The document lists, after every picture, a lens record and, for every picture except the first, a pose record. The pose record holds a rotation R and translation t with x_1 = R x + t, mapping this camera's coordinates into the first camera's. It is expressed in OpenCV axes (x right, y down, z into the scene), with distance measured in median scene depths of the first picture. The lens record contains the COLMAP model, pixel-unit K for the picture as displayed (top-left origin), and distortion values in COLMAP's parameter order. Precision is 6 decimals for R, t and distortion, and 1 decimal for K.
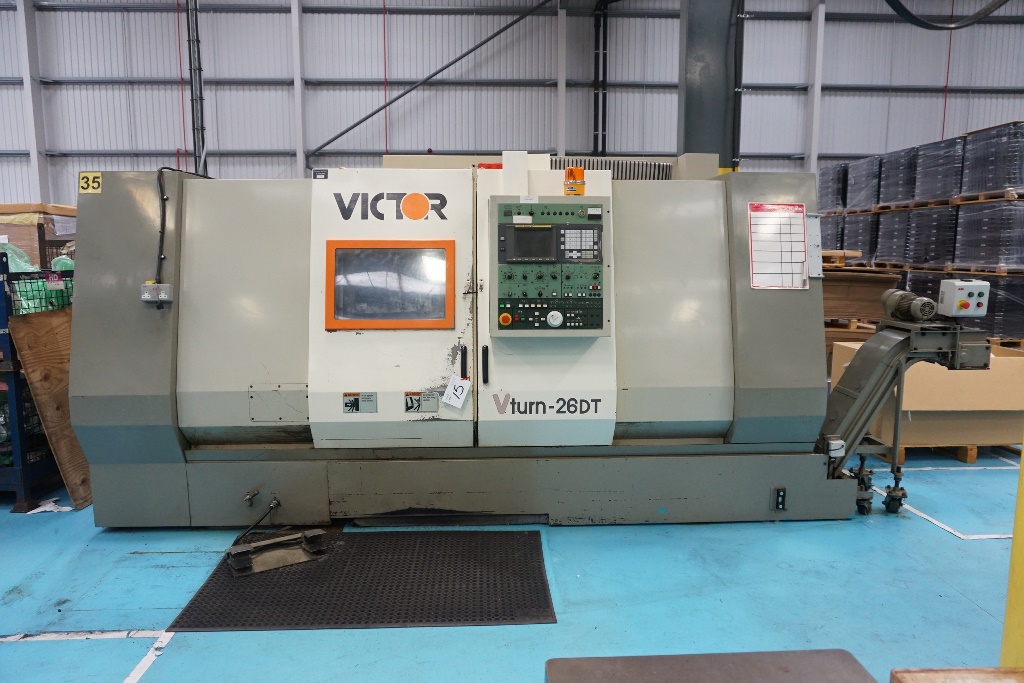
lens RADIAL K [[700.3, 0, 508.4], [0, 700.3, 364.0], [0, 0, 1]] dist [-0.036641, 0.022012]
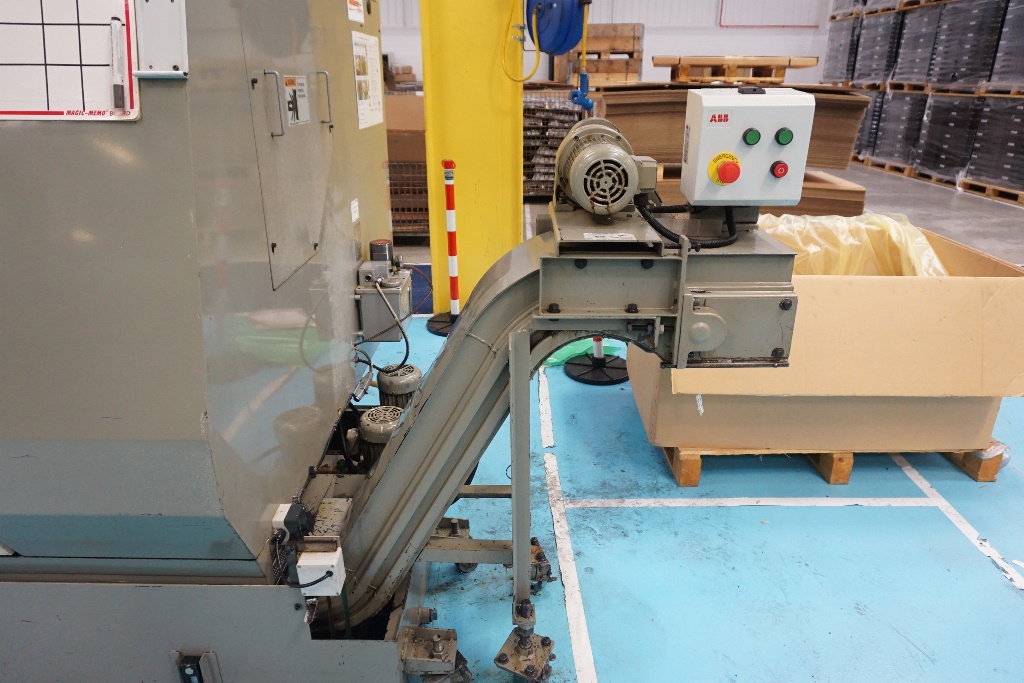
lens RADIAL K [[700.3, 0, 489.9], [0, 700.3, 379.8], [0, 0, 1]] dist [-0.036641, 0.022012]
pose [[0.998415, 0.021759, -0.051912, 0.505437], [-0.008050, 0.967977, 0.250909, -0.062708], [0.055709, -0.250093, 0.966618, 0.591299]]
